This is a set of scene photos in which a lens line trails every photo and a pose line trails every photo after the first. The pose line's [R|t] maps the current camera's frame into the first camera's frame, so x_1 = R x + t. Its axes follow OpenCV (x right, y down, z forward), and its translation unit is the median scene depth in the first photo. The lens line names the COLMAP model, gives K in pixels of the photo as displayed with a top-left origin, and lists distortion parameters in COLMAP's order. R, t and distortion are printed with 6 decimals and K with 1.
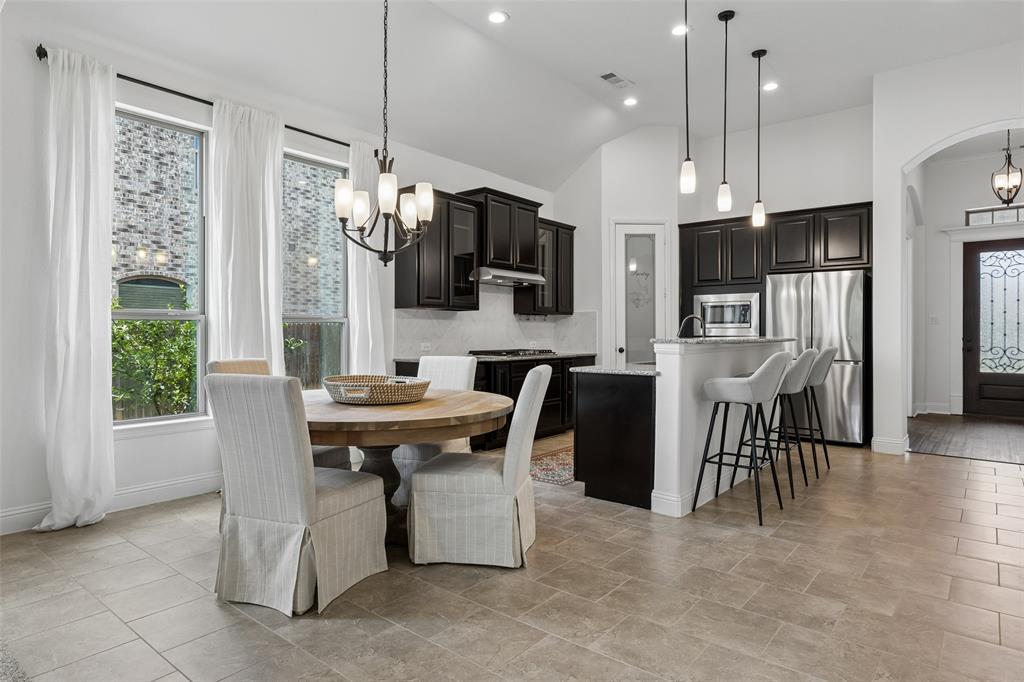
lens RADIAL K [[585.2, 0, 510.9], [0, 585.2, 324.4], [0, 0, 1]] dist [0.019714, 0.001134]
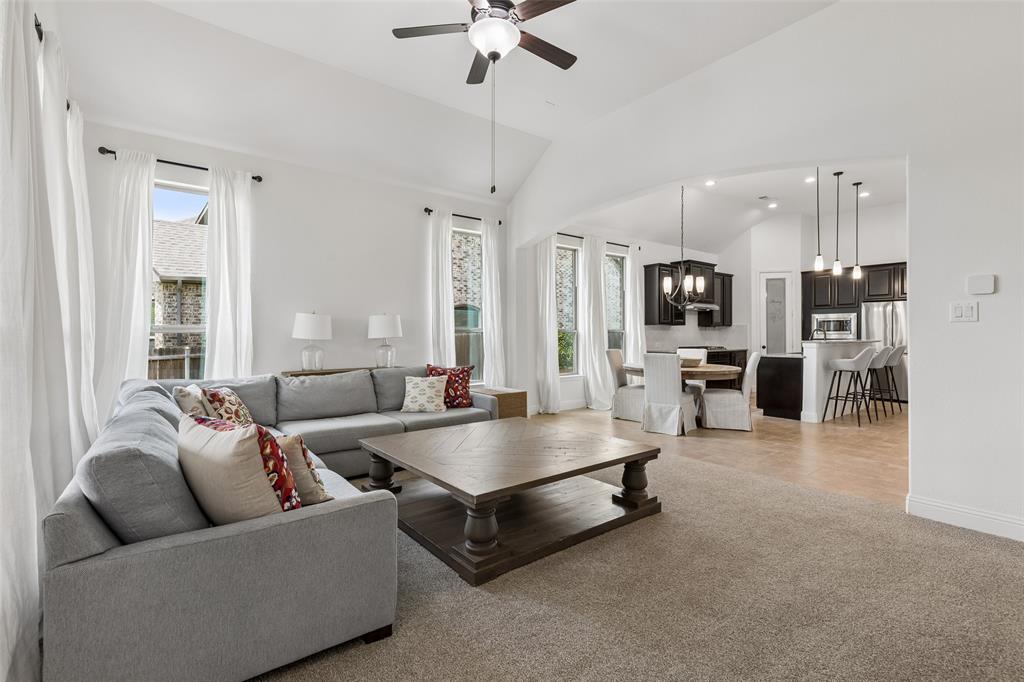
lens RADIAL K [[469.0, 0, 514.2], [0, 469.0, 332.9], [0, 0, 1]] dist [0.015084, -0.002370]
pose [[0.975688, -0.003641, -0.219135, -0.236702], [0.005600, 0.999950, 0.008320, -0.014396], [0.219093, -0.009345, 0.975659, -0.532127]]
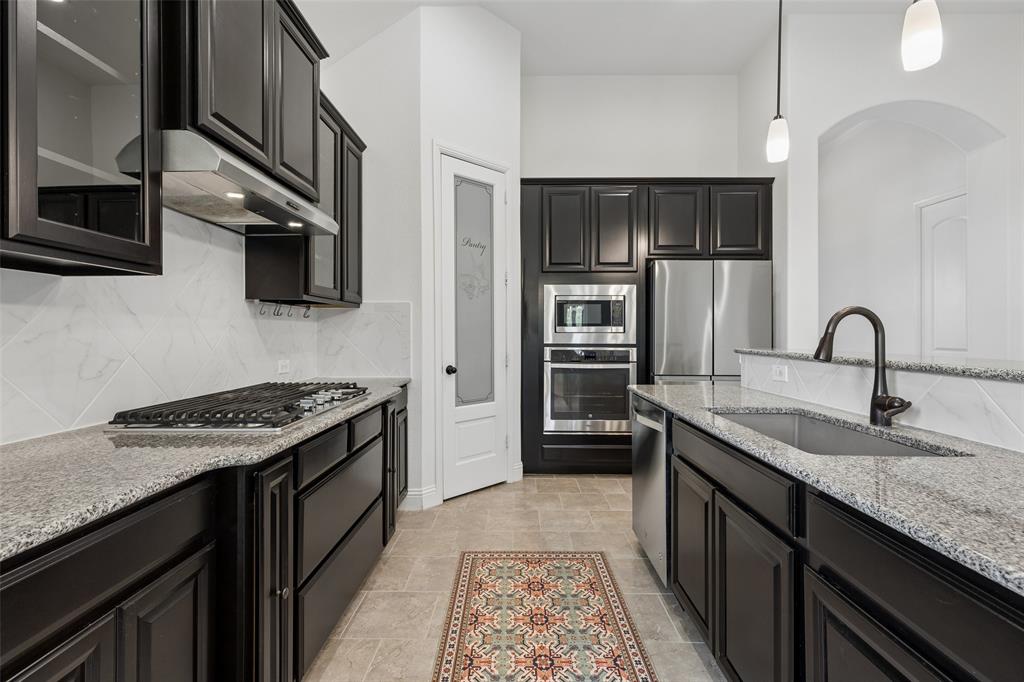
lens RADIAL K [[469.0, 0, 515.1], [0, 469.0, 328.6], [0, 0, 1]] dist [0.015084, -0.002370]
pose [[0.779542, 0.003918, 0.626338, -0.059772], [-0.002319, 0.999992, -0.003369, 0.003770], [-0.626346, 0.001174, 0.779544, 0.642636]]
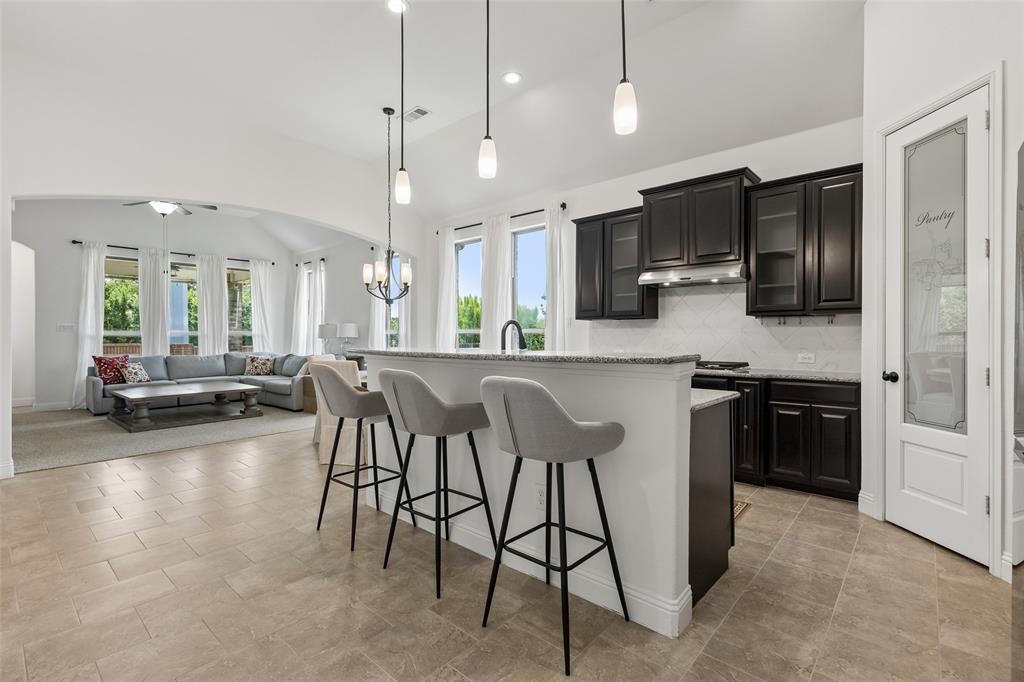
lens RADIAL K [[469.0, 0, 513.6], [0, 469.0, 338.1], [0, 0, 1]] dist [0.015084, -0.002370]
pose [[-0.026473, 0.002315, -0.999647, 0.662141], [0.002498, 0.999994, 0.002250, 0.008335], [0.999646, -0.002438, -0.026479, 0.736479]]
